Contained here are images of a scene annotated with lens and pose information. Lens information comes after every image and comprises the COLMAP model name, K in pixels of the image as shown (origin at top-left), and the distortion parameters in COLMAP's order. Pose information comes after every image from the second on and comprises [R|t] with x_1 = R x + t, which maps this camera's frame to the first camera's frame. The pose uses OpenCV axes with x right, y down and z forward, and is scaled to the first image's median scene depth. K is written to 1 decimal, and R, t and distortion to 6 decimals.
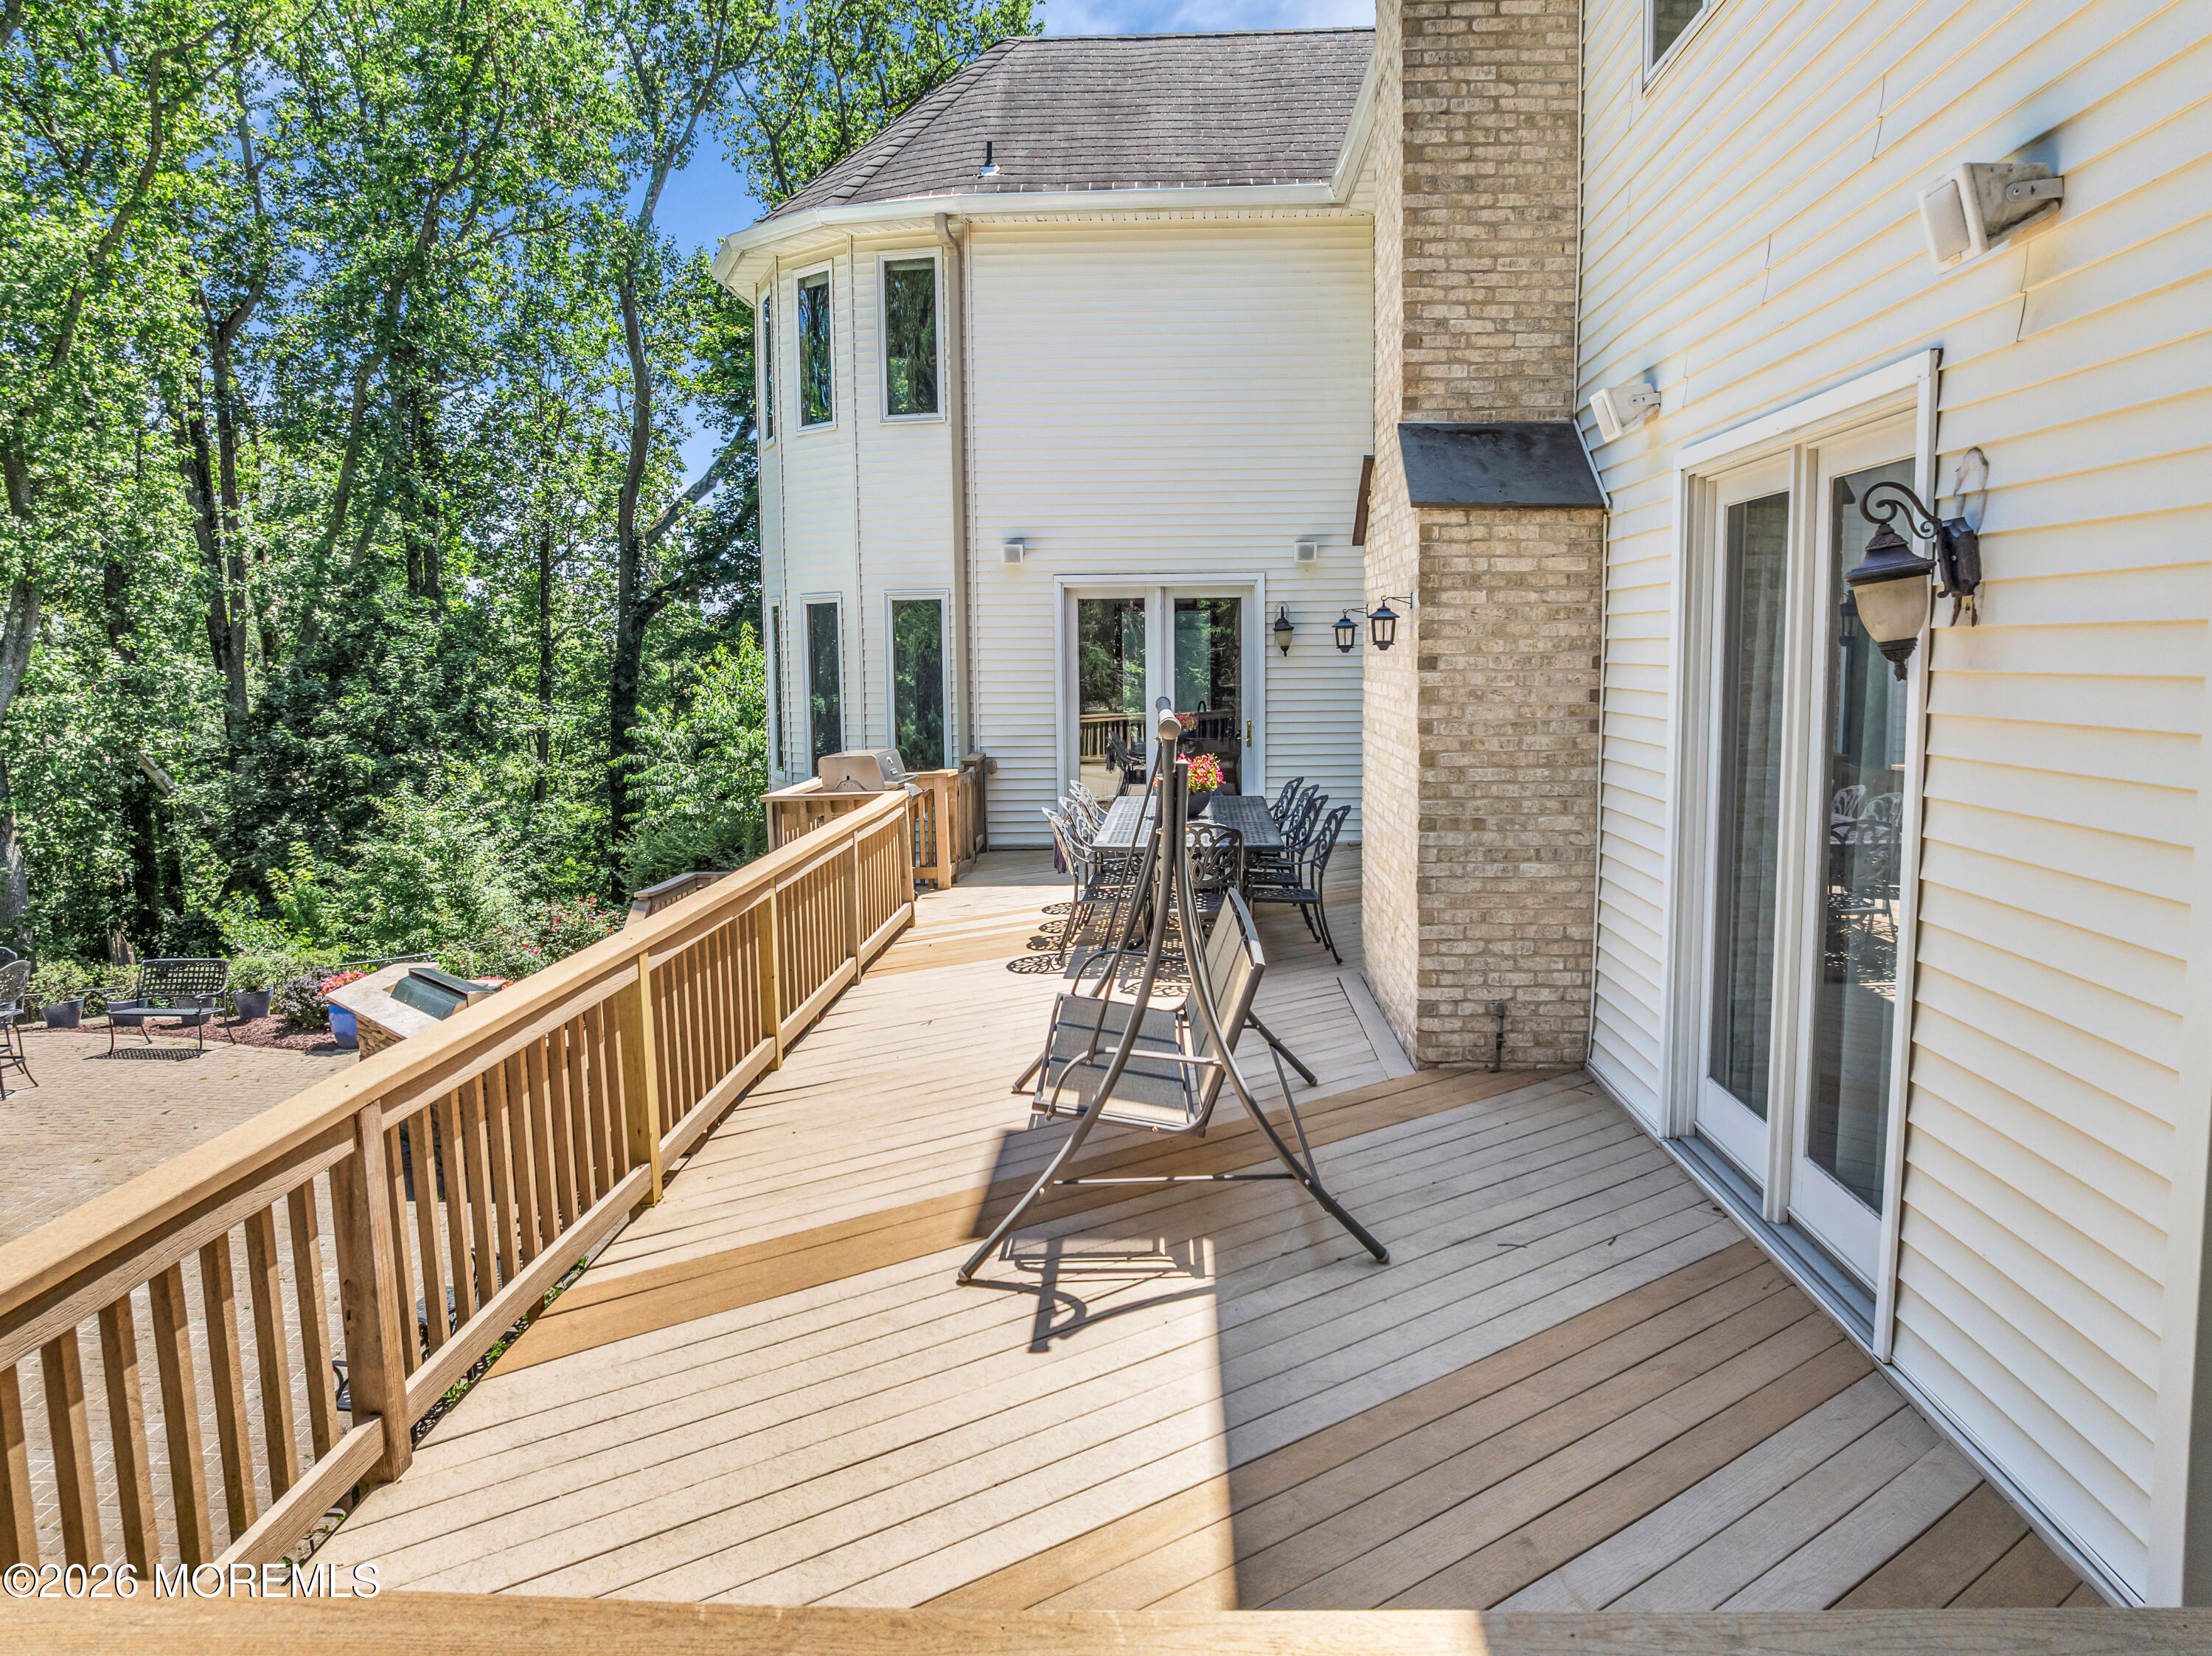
lens RADIAL K [[1570.0, 0, 1107.7], [0, 1570.0, 812.9], [0, 0, 1]] dist [-0.025970, -0.033057]
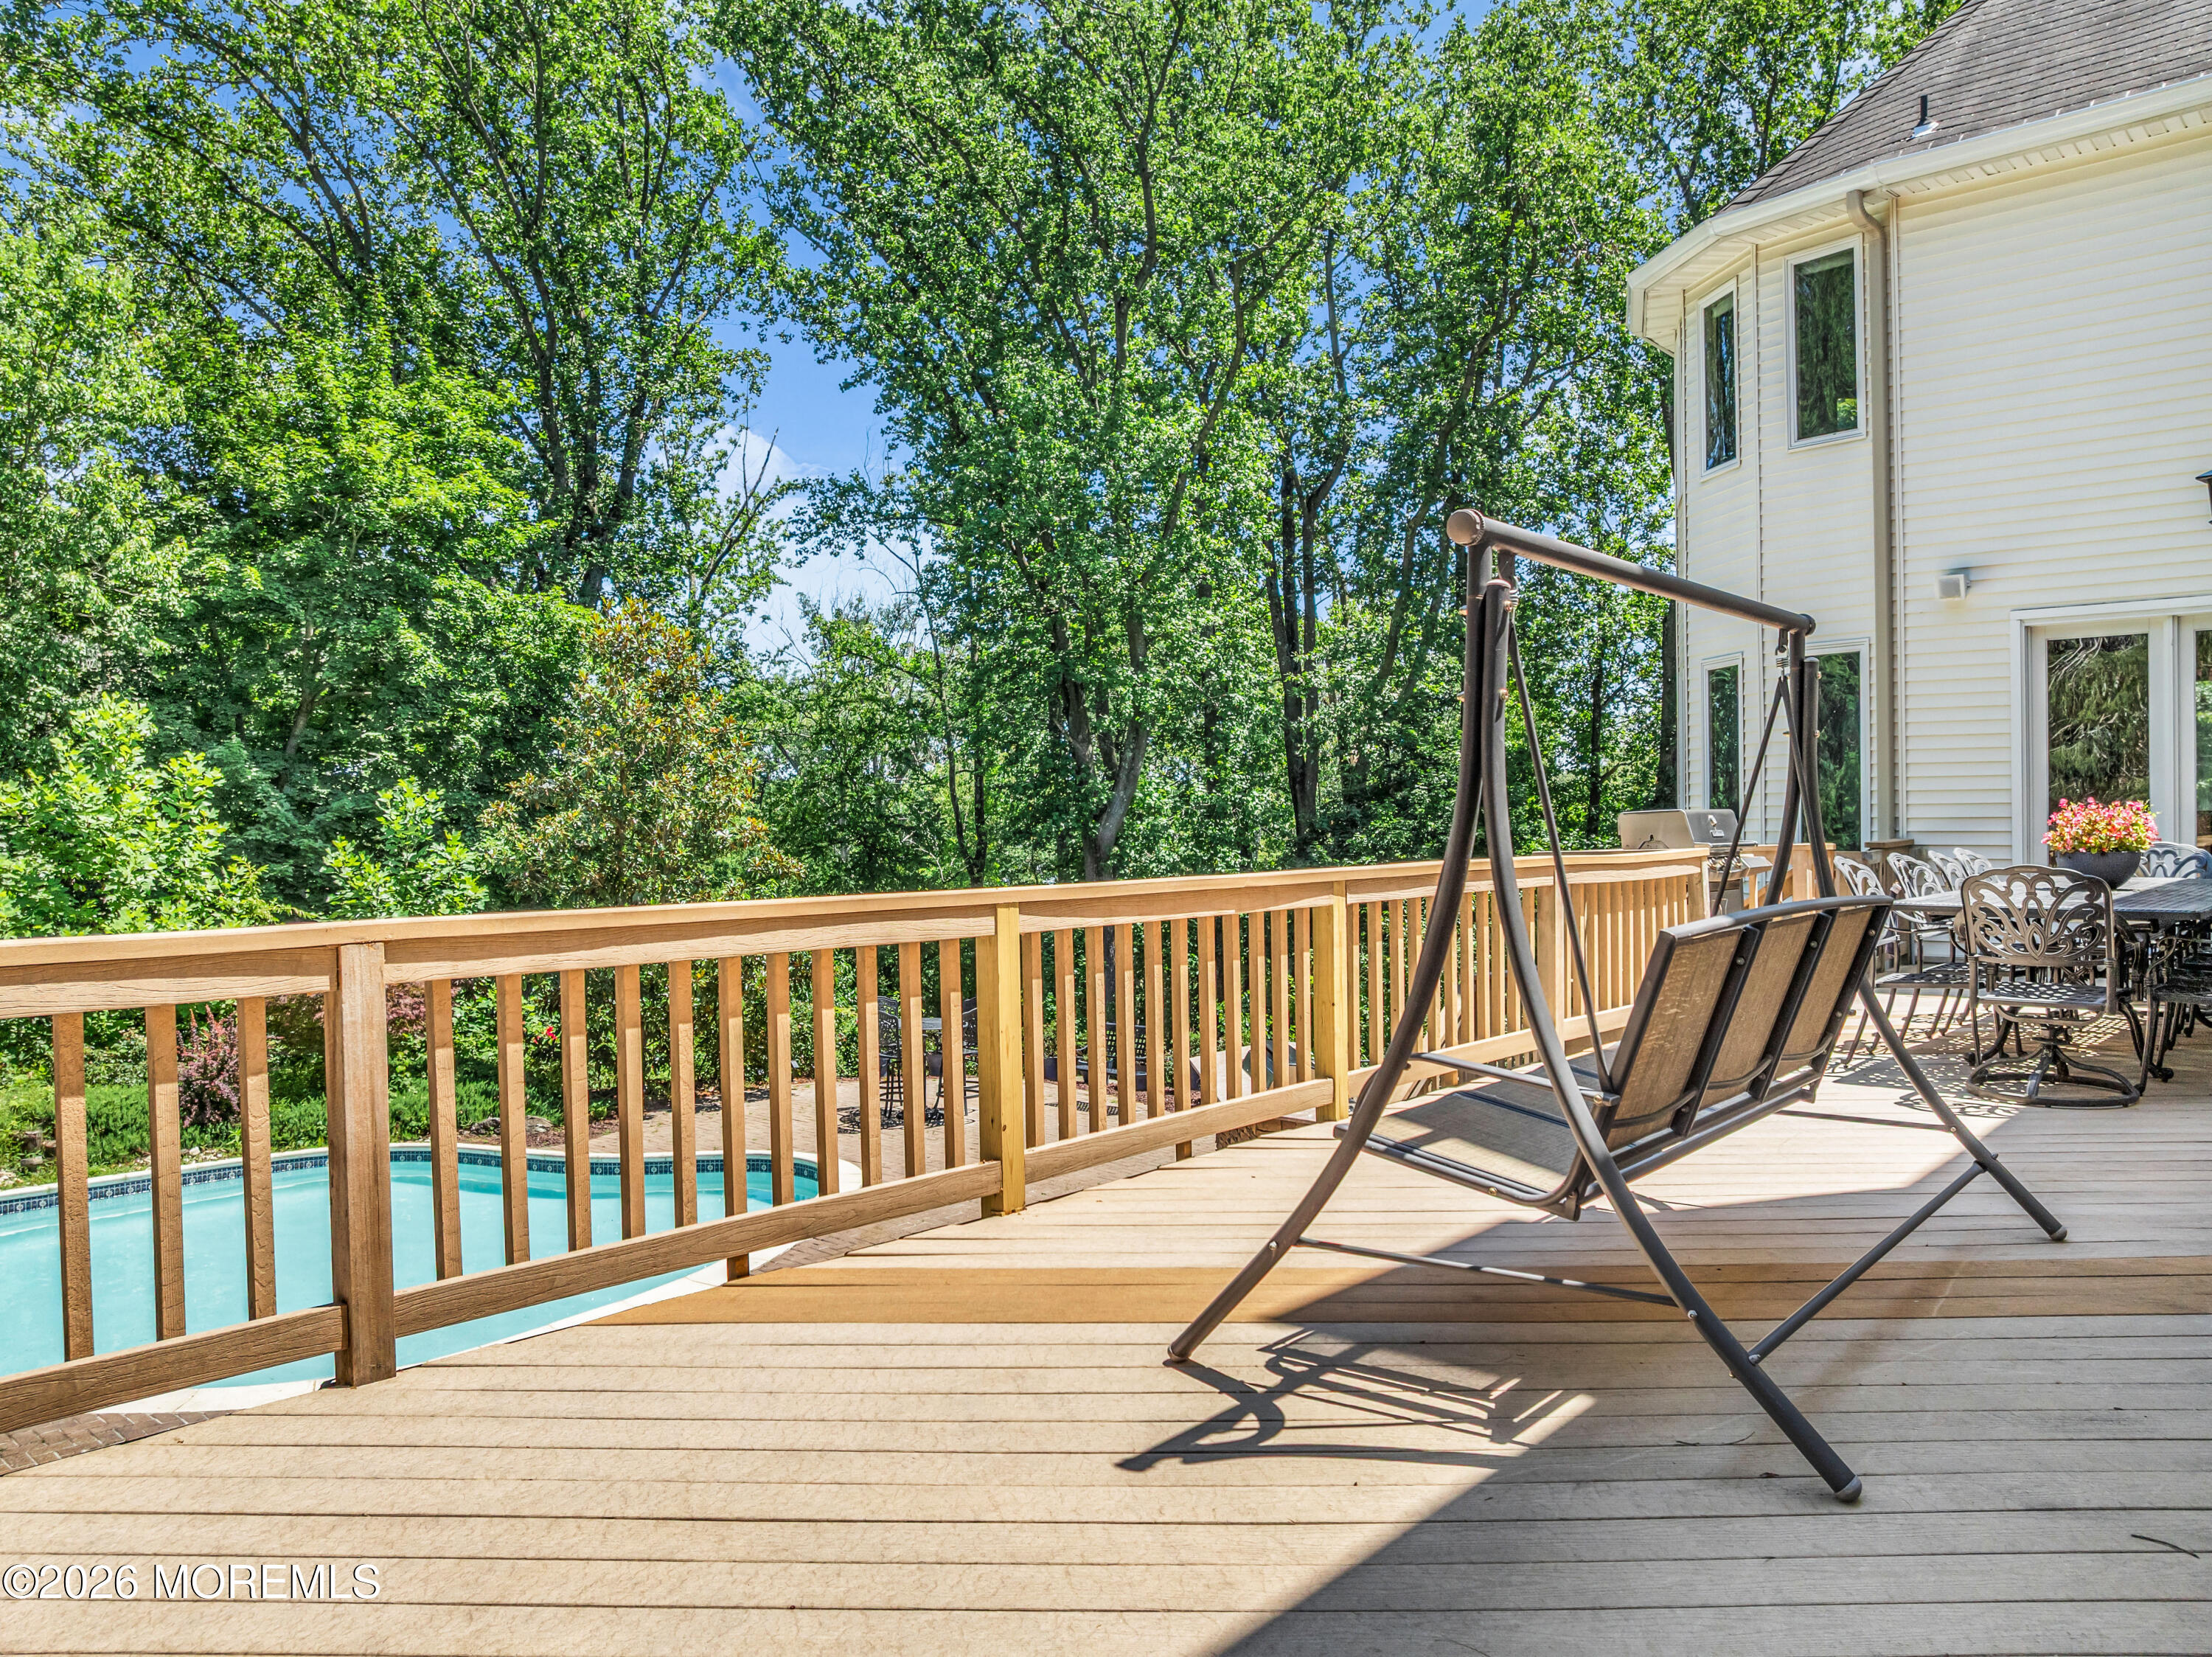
lens RADIAL K [[1570.1, 0, 1107.7], [0, 1570.1, 813.4], [0, 0, 1]] dist [-0.025970, -0.033057]
pose [[0.775700, 0.001520, -0.631100, 0.104494], [-0.065519, 0.994788, -0.078135, 0.037885], [0.627692, 0.101958, 0.771756, 0.139799]]
